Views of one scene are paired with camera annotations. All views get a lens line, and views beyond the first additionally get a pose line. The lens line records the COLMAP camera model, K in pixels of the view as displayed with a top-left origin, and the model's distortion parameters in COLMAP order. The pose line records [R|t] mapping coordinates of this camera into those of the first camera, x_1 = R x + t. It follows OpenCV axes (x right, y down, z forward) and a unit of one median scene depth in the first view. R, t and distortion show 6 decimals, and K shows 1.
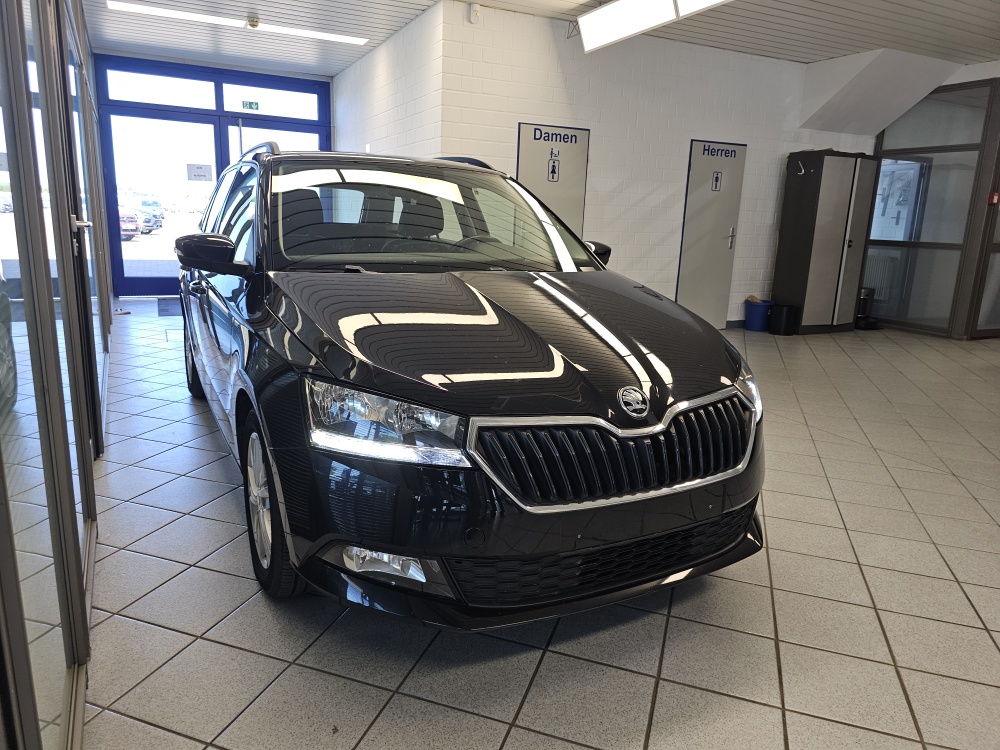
lens RADIAL K [[687.3, 0, 495.3], [0, 687.3, 376.7], [0, 0, 1]] dist [0.001851, -0.023908]
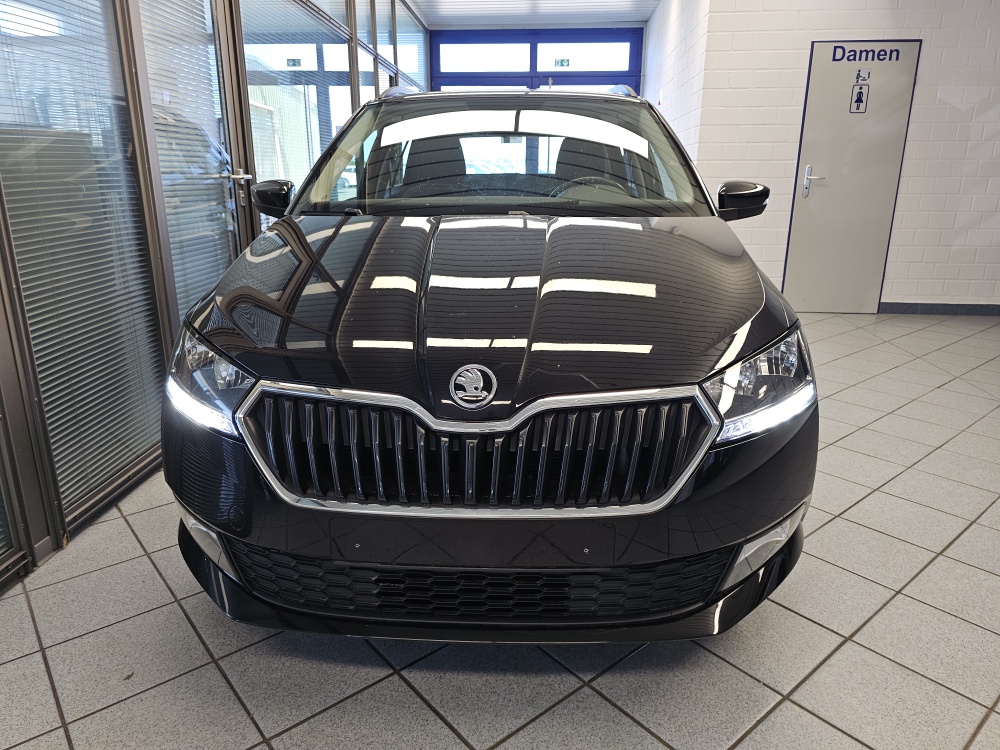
lens RADIAL K [[675.0, 0, 494.7], [0, 675.0, 373.9], [0, 0, 1]] dist [0.054811, -0.068776]
pose [[0.853557, 0.111559, -0.508916, 0.162423], [-0.085172, 0.993544, 0.074943, -0.009057], [0.513991, -0.020623, 0.857548, 0.107344]]
